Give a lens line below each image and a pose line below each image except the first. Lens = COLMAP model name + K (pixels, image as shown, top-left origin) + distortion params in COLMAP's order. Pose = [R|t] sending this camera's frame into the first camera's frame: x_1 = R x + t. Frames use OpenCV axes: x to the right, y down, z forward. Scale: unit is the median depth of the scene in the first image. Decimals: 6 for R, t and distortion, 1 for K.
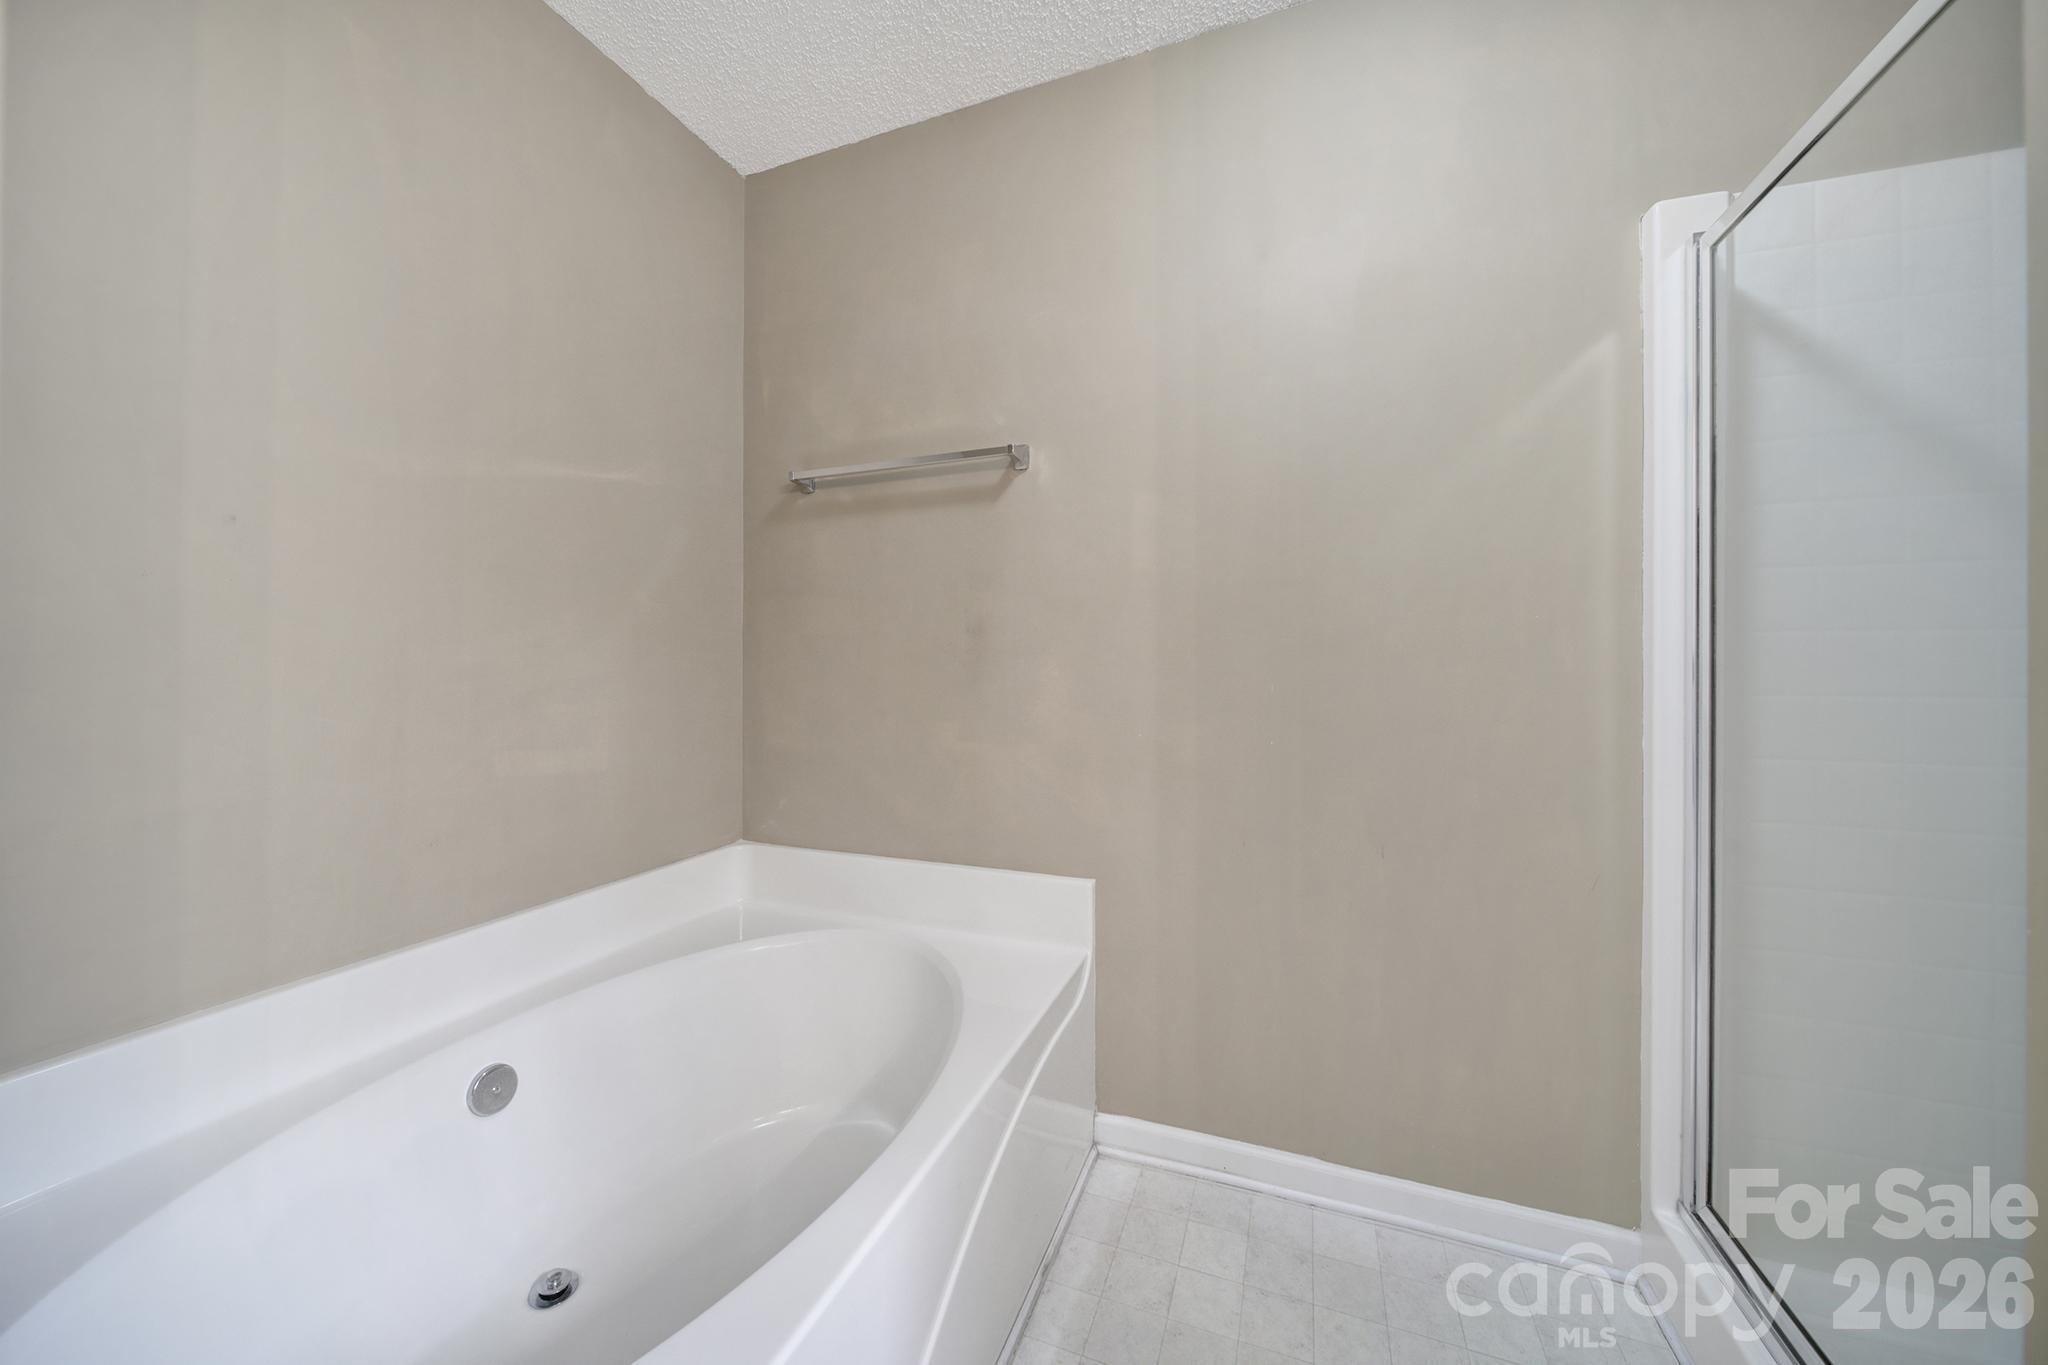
lens RADIAL K [[730.2, 0, 1015.7], [0, 730.2, 681.7], [0, 0, 1]] dist [-0.001878, -0.000266]
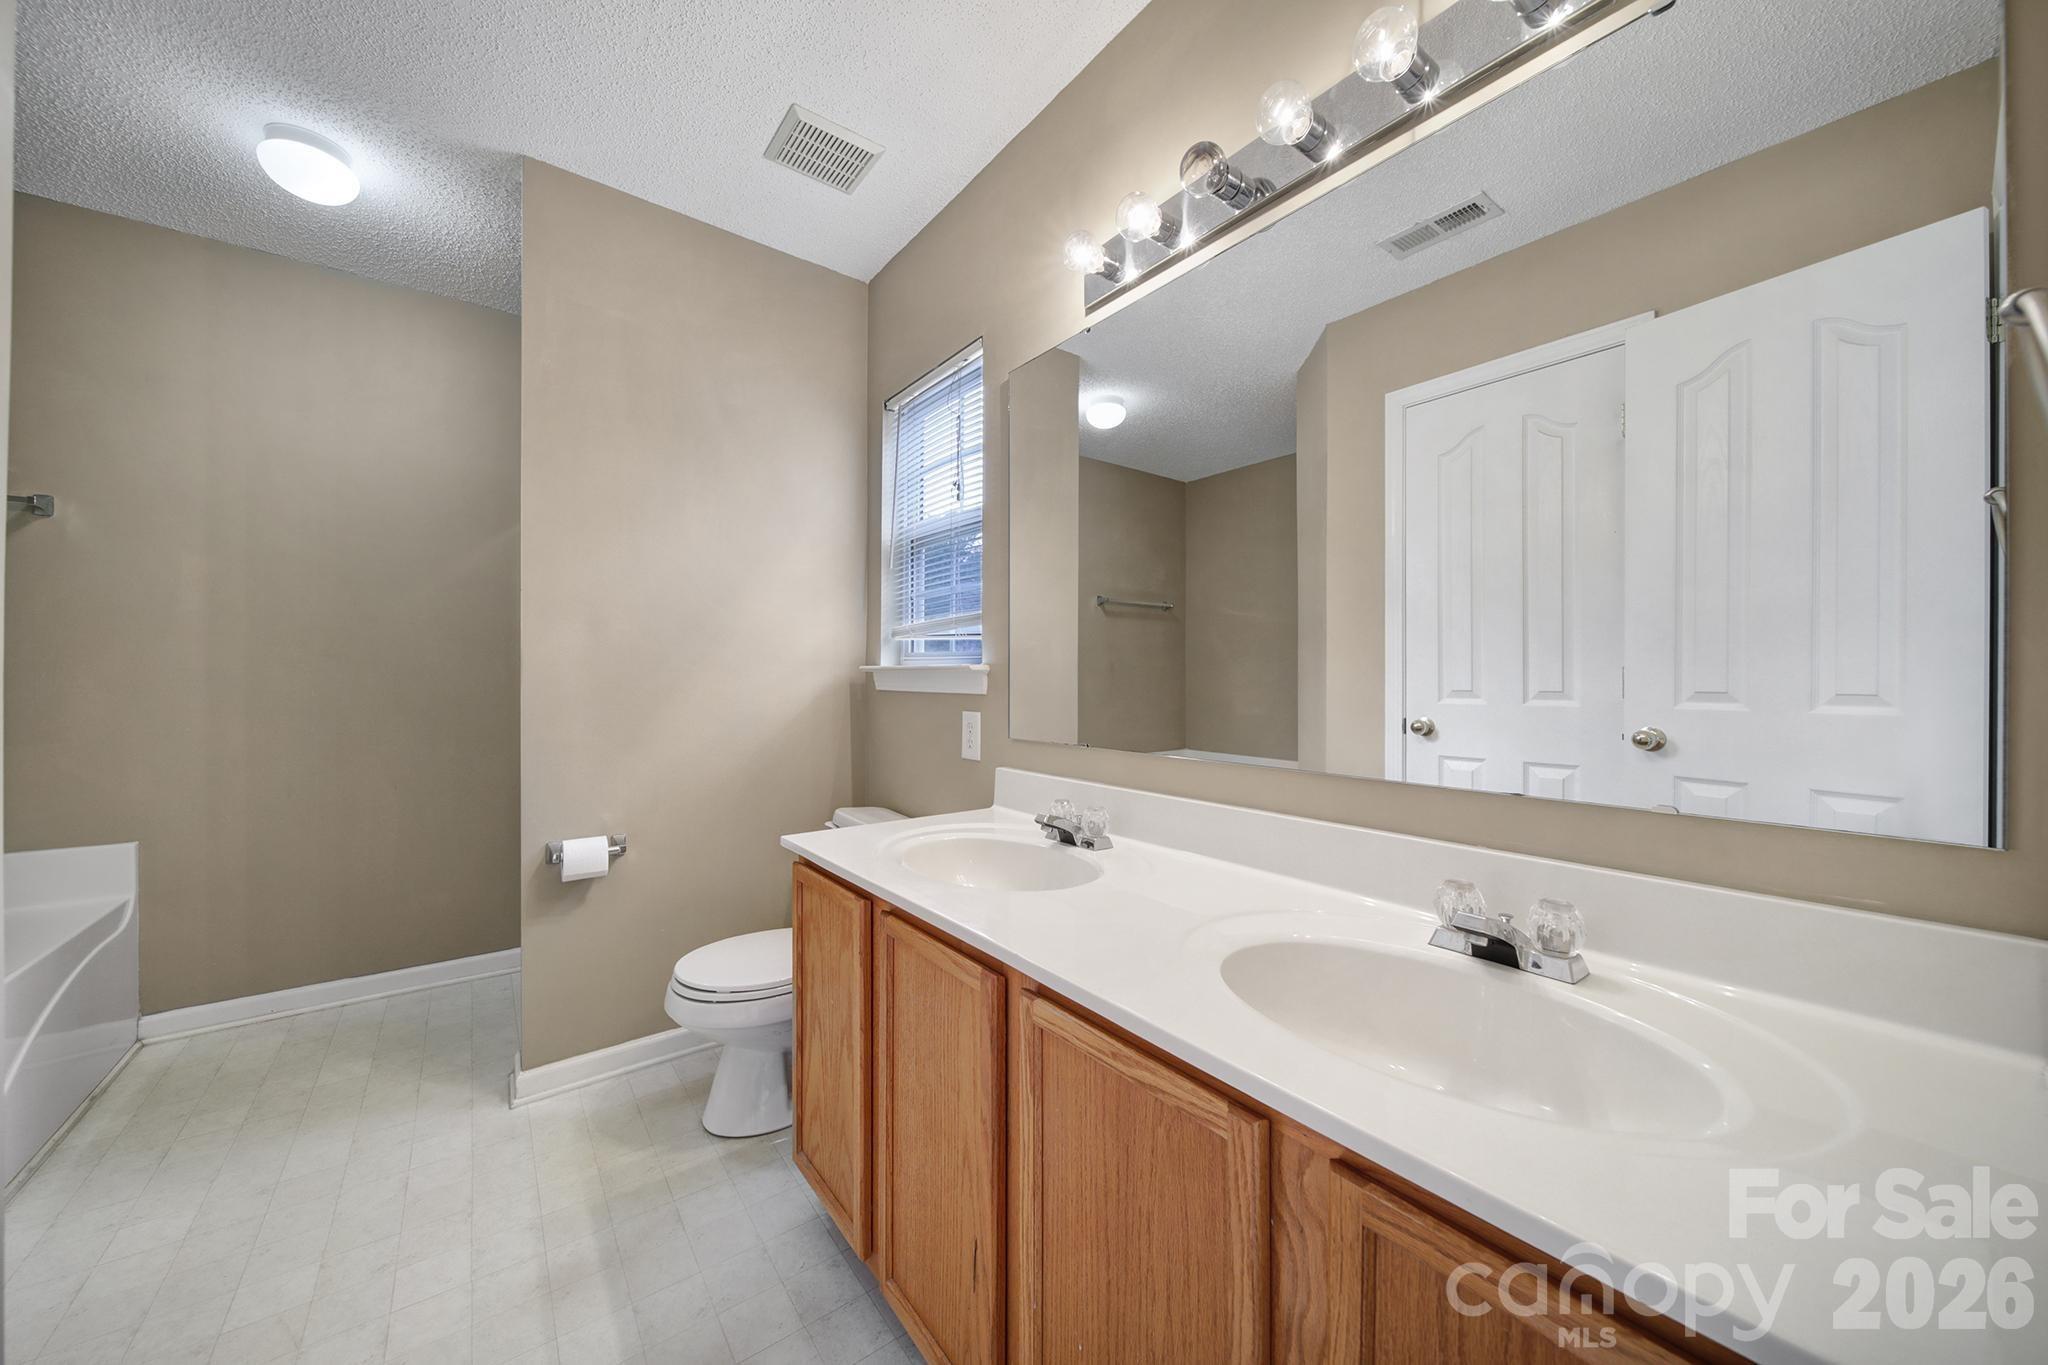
lens RADIAL K [[730.2, 0, 1015.7], [0, 730.2, 681.7], [0, 0, 1]] dist [-0.001878, -0.000266]
pose [[0.518713, 0.001699, 0.854947, -0.197053], [0.000622, 0.999997, -0.002364, -0.013982], [-0.854948, 0.001758, 0.518711, -1.056808]]
